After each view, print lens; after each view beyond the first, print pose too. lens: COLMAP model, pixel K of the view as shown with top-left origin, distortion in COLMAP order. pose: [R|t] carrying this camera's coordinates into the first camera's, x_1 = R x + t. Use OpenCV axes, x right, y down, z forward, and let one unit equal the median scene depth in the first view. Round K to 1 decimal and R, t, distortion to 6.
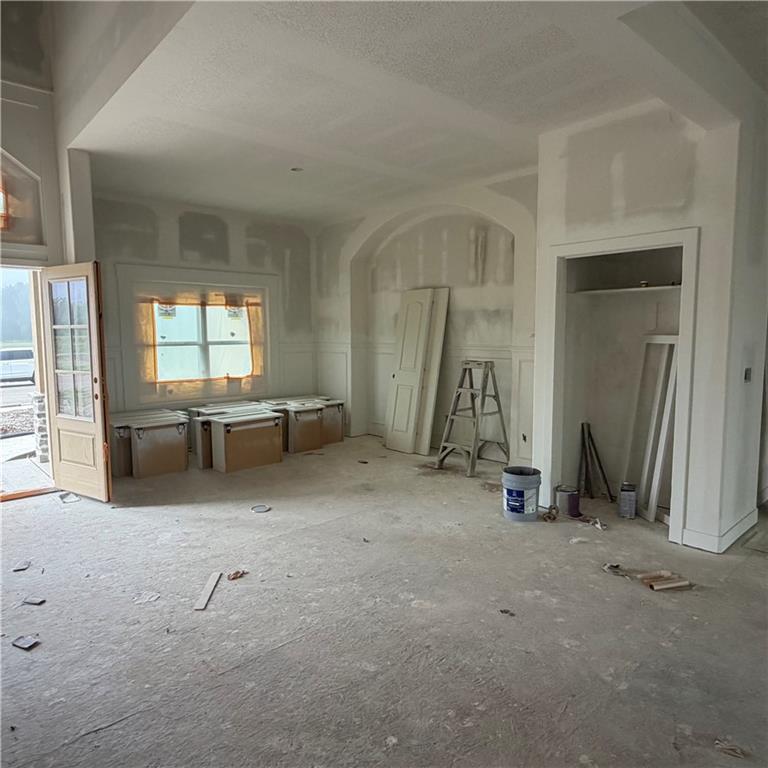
lens RADIAL K [[533.0, 0, 383.3], [0, 533.0, 382.5], [0, 0, 1]] dist [-0.001090, 0.001749]
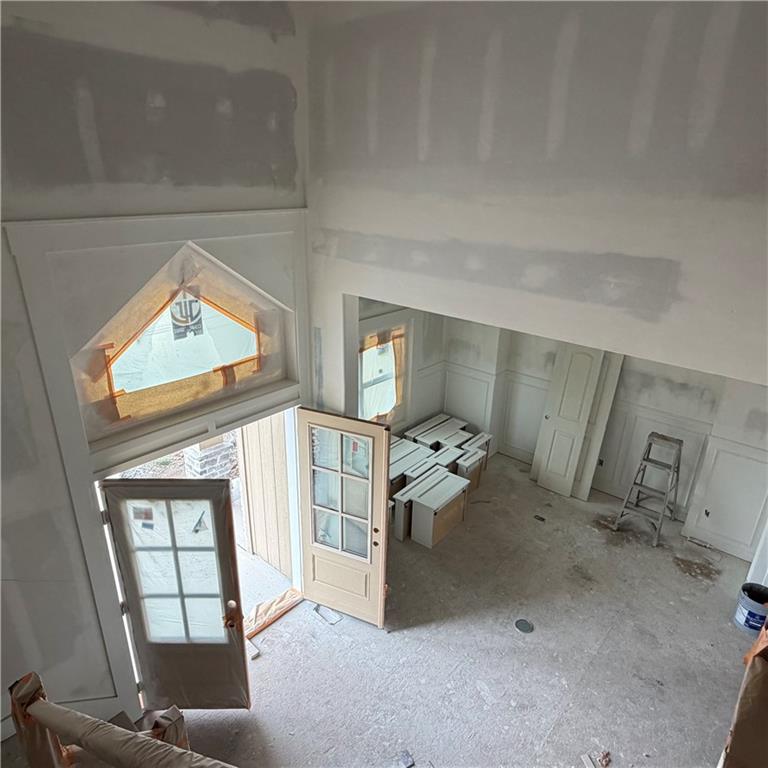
lens RADIAL K [[533.0, 0, 379.0], [0, 533.0, 384.7], [0, 0, 1]] dist [-0.001090, 0.001749]
pose [[0.993334, -0.019082, 0.113686, -0.440463], [-0.013489, 0.960189, 0.279027, -0.374037], [-0.114484, -0.278700, 0.953530, 0.084152]]
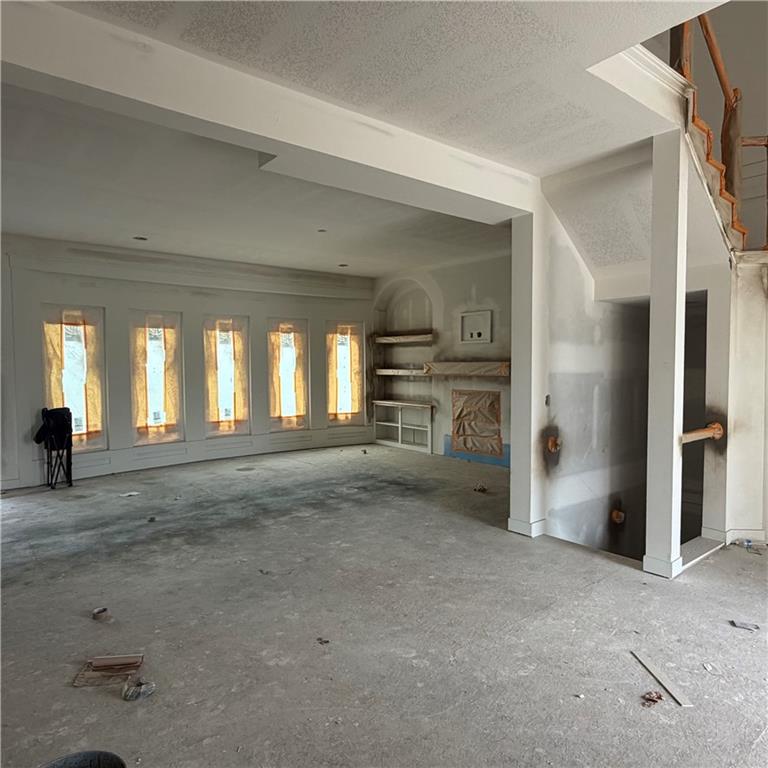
lens RADIAL K [[533.0, 0, 381.4], [0, 533.0, 387.8], [0, 0, 1]] dist [-0.001090, 0.001749]
pose [[-0.998448, 0.010154, 0.054760, 0.025474], [0.017951, 0.989437, 0.143849, -0.085060], [-0.052721, 0.144608, -0.988083, 0.835358]]
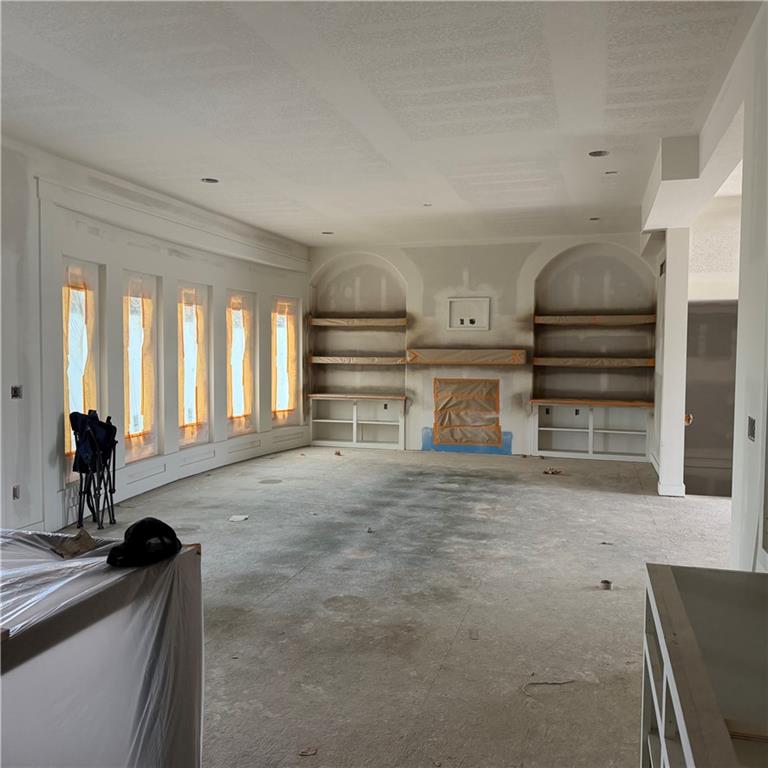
lens RADIAL K [[707.4, 0, 383.9], [0, 707.4, 385.4], [0, 0, 1]] dist [0.007184, 0.000000]
pose [[-0.853560, 0.028181, -0.520231, 0.850519], [-0.050697, 0.989305, 0.136770, -0.090096], [0.518522, 0.143115, -0.843003, 0.839831]]
